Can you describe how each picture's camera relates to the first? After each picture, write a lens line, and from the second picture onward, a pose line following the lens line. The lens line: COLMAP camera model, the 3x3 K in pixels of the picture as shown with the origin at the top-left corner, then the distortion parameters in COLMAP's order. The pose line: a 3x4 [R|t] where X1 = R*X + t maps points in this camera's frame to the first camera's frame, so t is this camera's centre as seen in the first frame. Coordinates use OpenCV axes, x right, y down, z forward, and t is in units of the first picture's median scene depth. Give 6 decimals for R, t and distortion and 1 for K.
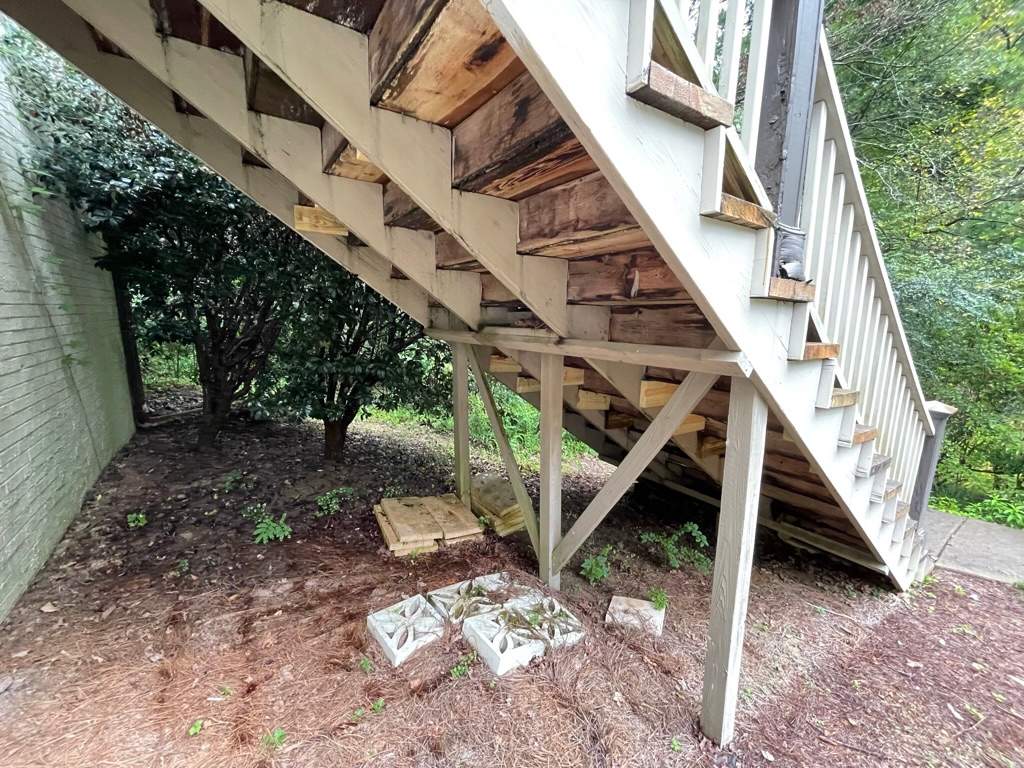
lens RADIAL K [[409.2, 0, 512.0], [0, 409.2, 384.0], [0, 0, 1]] dist [-0.001932, 0.000138]
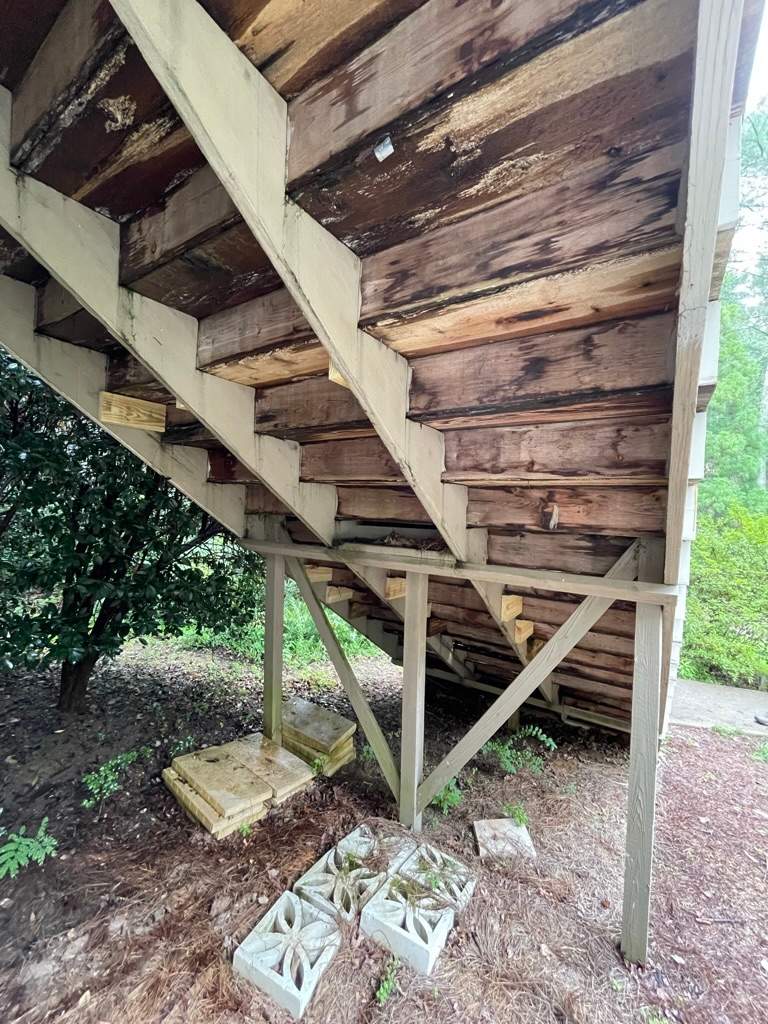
lens RADIAL K [[409.2, 0, 384.0], [0, 409.2, 512.0], [0, 0, 1]] dist [-0.001932, 0.000138]
pose [[0.926716, 0.015215, 0.375453, -0.327902], [0.038475, 0.990086, -0.135088, -0.080599], [-0.373786, 0.139634, 0.916944, 0.106448]]
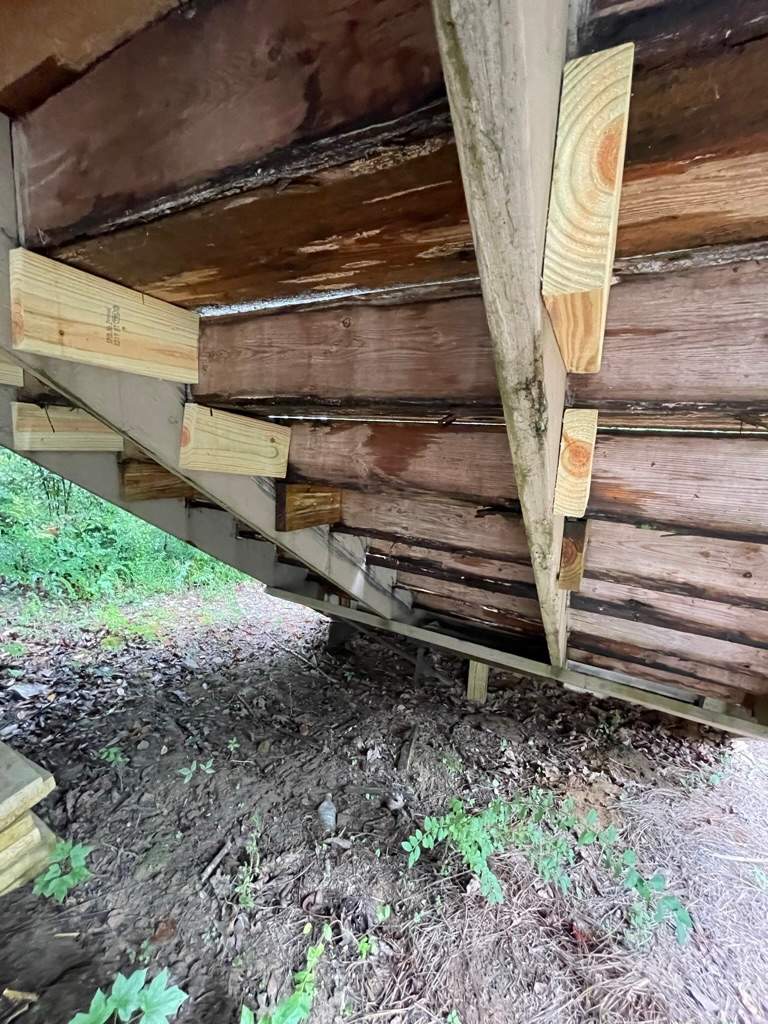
lens RADIAL K [[409.2, 0, 384.0], [0, 409.2, 512.0], [0, 0, 1]] dist [-0.001932, 0.000138]
pose [[0.882178, -0.047490, 0.468516, 0.184640], [0.033812, 0.998722, 0.037568, 0.108911], [-0.469701, -0.017300, 0.882656, 0.826903]]
